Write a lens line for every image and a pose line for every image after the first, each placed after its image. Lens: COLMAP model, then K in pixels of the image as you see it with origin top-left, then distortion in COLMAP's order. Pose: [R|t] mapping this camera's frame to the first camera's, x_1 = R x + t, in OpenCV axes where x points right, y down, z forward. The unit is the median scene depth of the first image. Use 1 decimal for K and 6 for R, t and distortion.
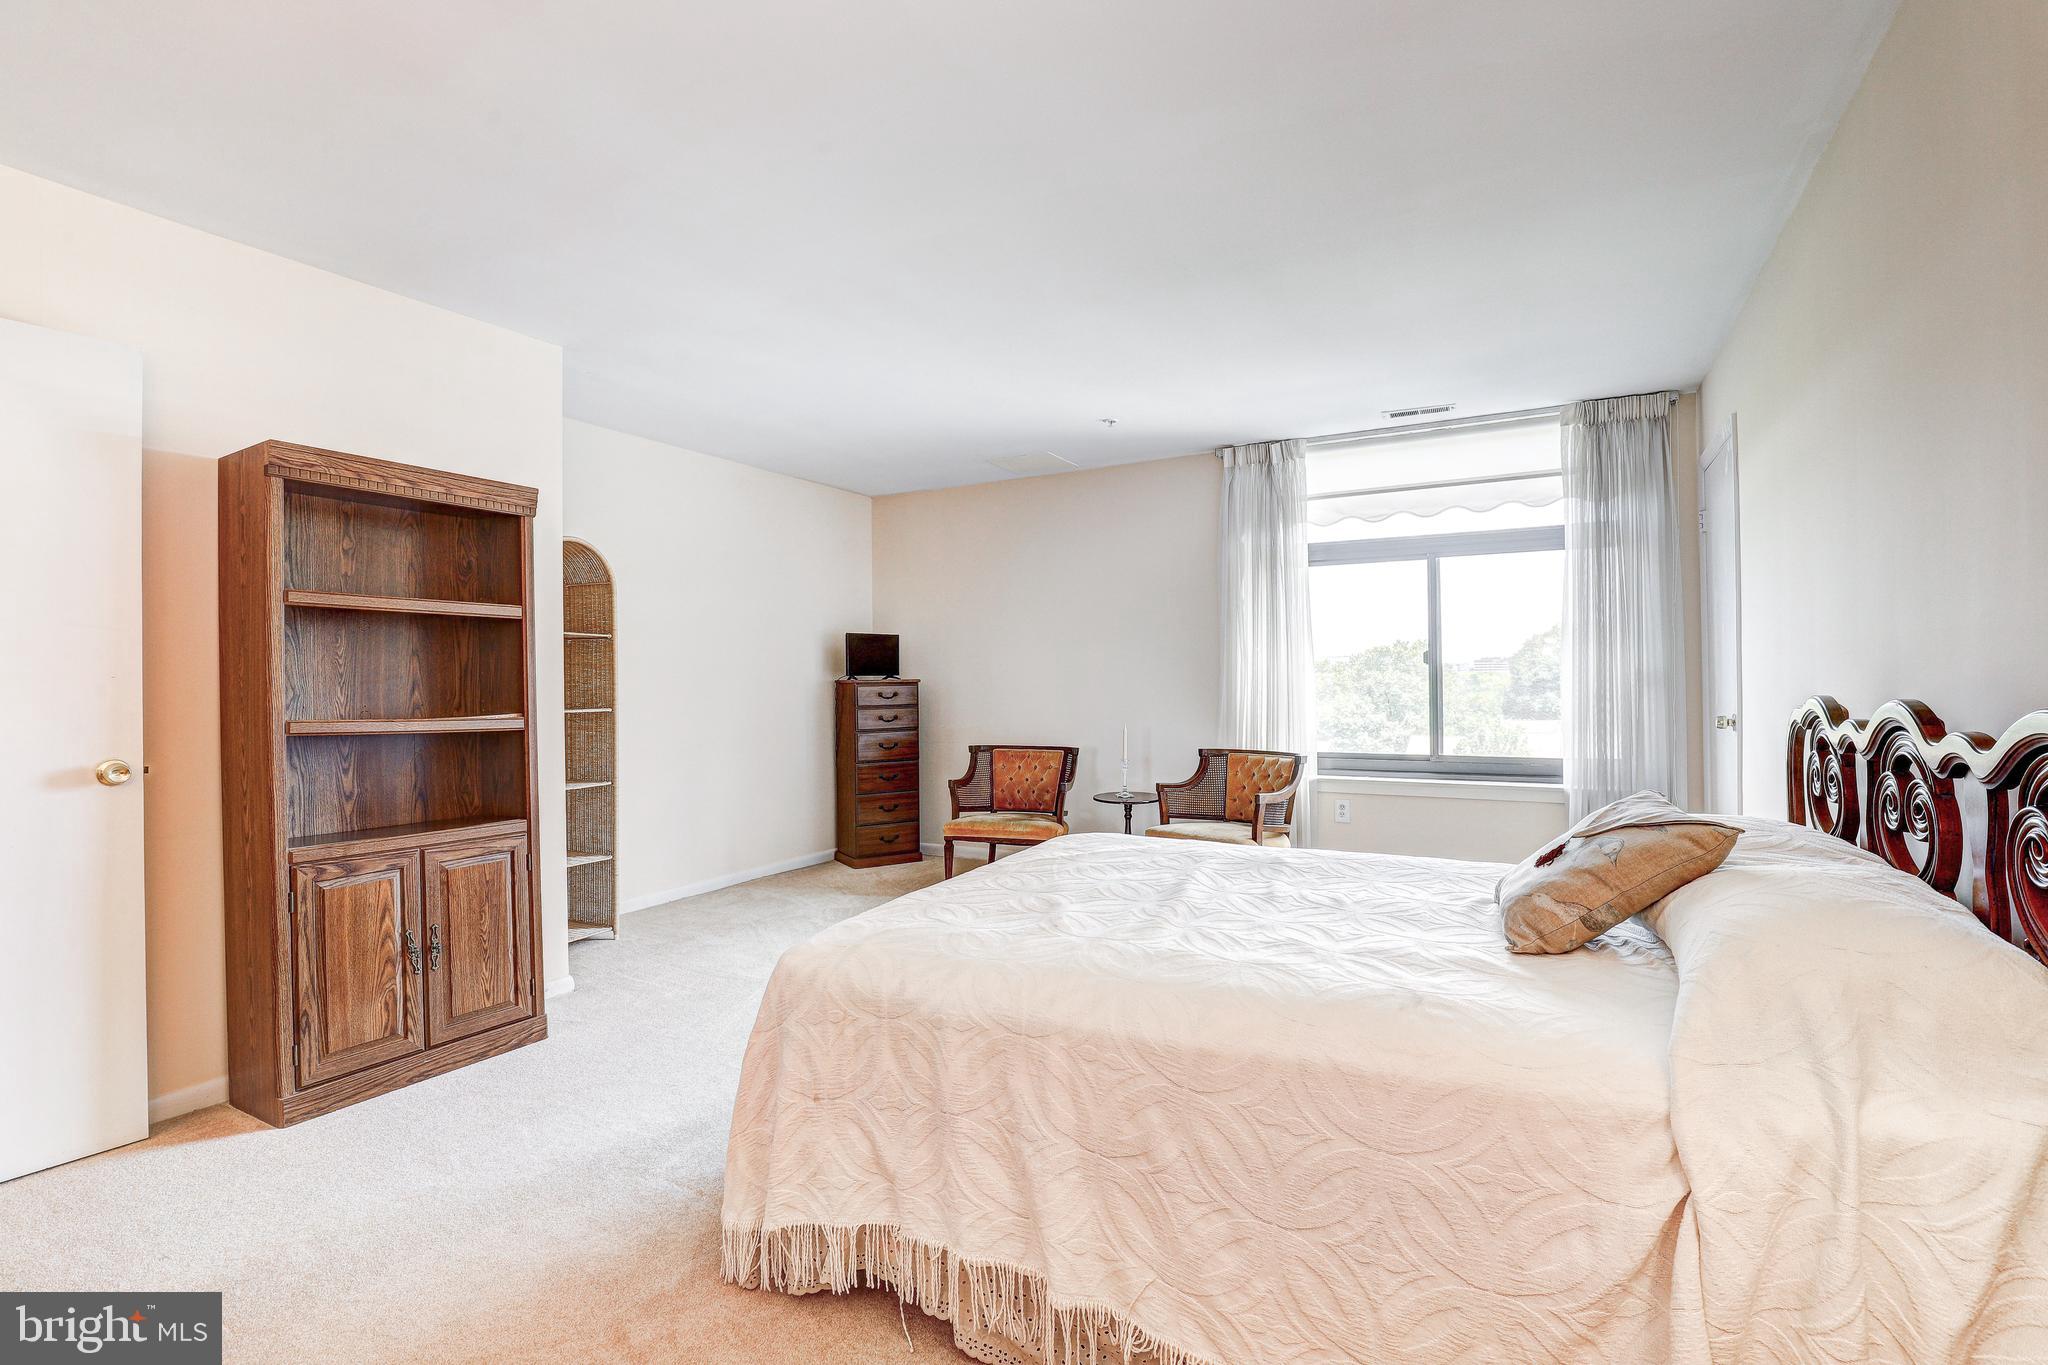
lens RADIAL K [[941.5, 0, 1036.1], [0, 941.5, 682.2], [0, 0, 1]] dist [-0.037840, 0.013276]
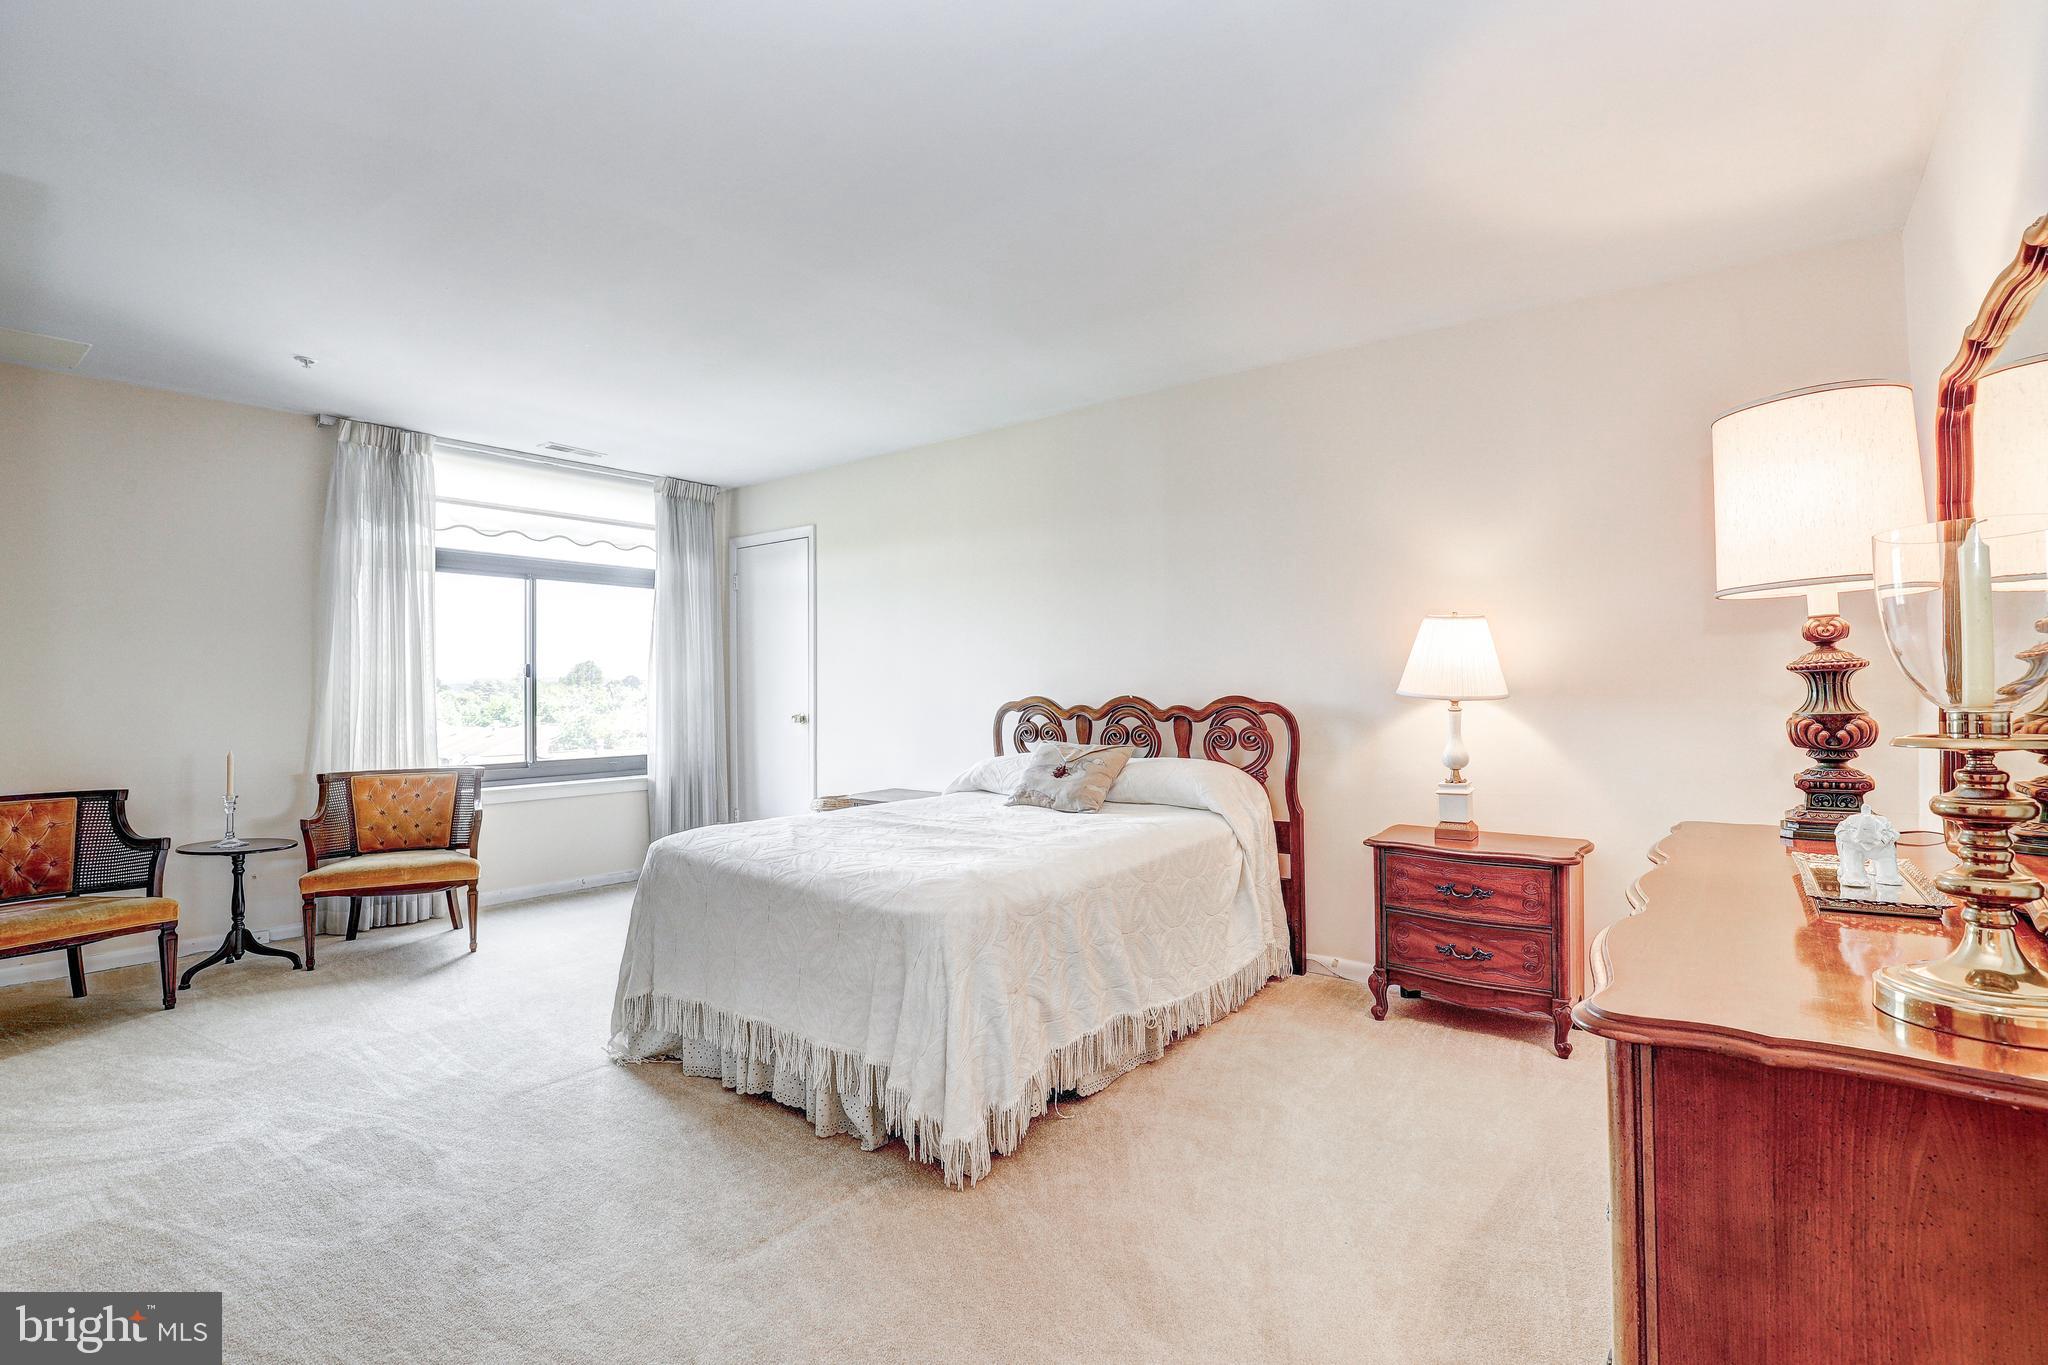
lens RADIAL K [[941.5, 0, 1022.8], [0, 941.5, 674.6], [0, 0, 1]] dist [-0.037840, 0.013276]
pose [[0.161093, 0.024197, 0.986643, -0.551164], [0.006721, 0.999649, -0.025614, 0.009468], [-0.986916, 0.010758, 0.160874, 0.269320]]
